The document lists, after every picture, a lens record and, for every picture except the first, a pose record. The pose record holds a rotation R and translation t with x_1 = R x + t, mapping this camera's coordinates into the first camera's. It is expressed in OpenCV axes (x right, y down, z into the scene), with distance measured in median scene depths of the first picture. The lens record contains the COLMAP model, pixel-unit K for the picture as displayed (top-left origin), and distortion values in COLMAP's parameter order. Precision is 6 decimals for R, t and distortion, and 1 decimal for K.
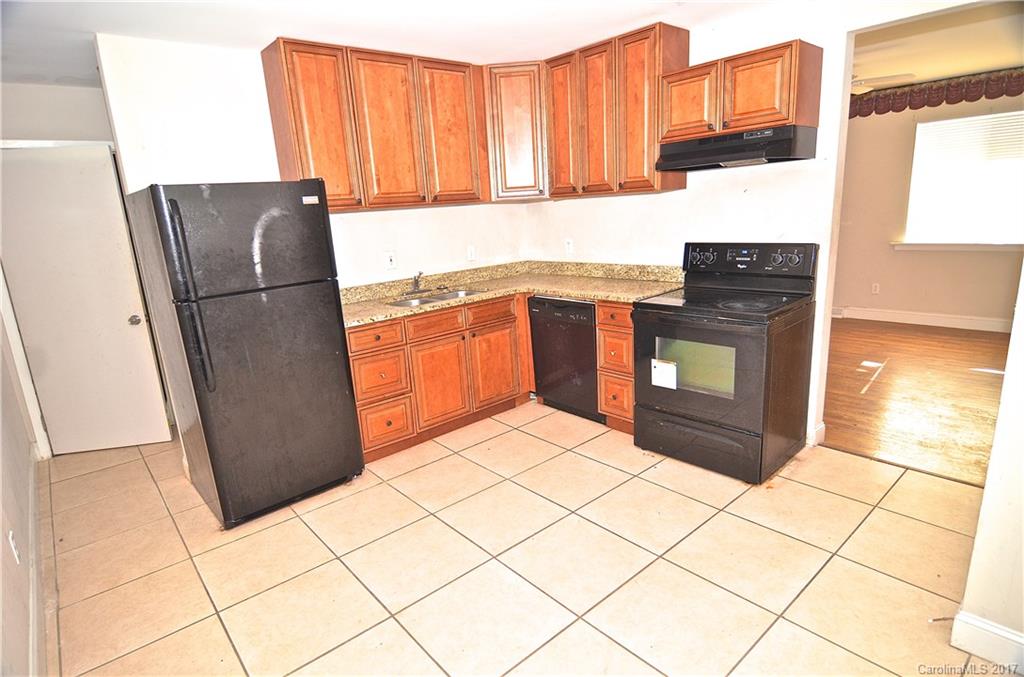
lens RADIAL K [[547.7, 0, 510.1], [0, 547.7, 338.5], [0, 0, 1]] dist [-0.020866, -0.003263]
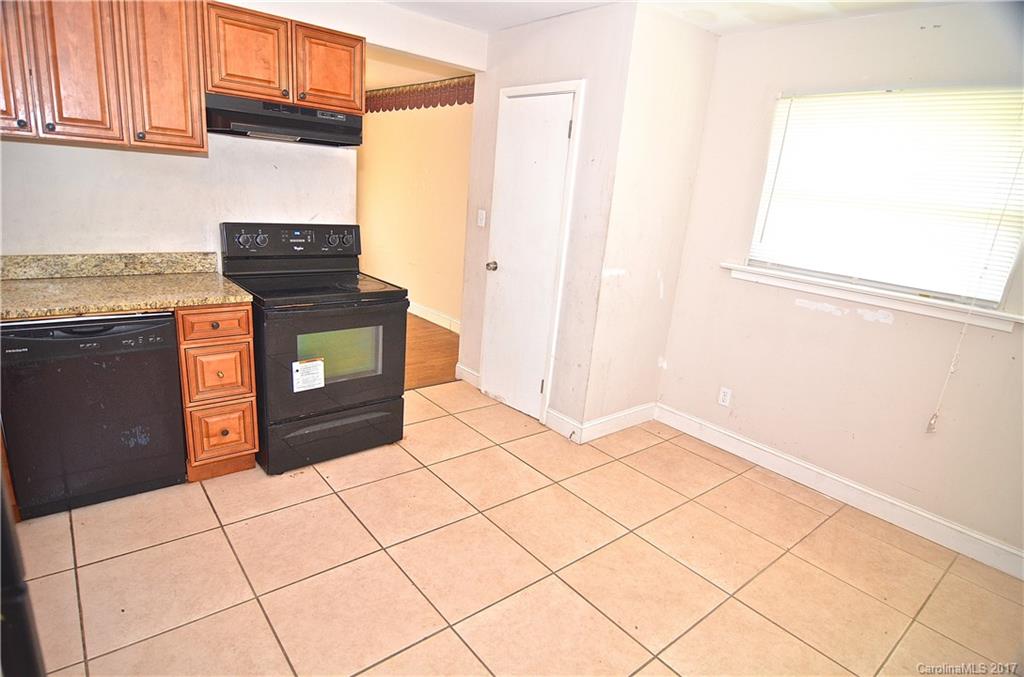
lens RADIAL K [[547.7, 0, 510.5], [0, 547.7, 339.2], [0, 0, 1]] dist [-0.020866, -0.003263]
pose [[0.012548, -0.203518, 0.978991, -0.538619], [0.149043, 0.968511, 0.199429, -0.112593], [-0.988751, 0.143409, 0.042486, 0.608839]]
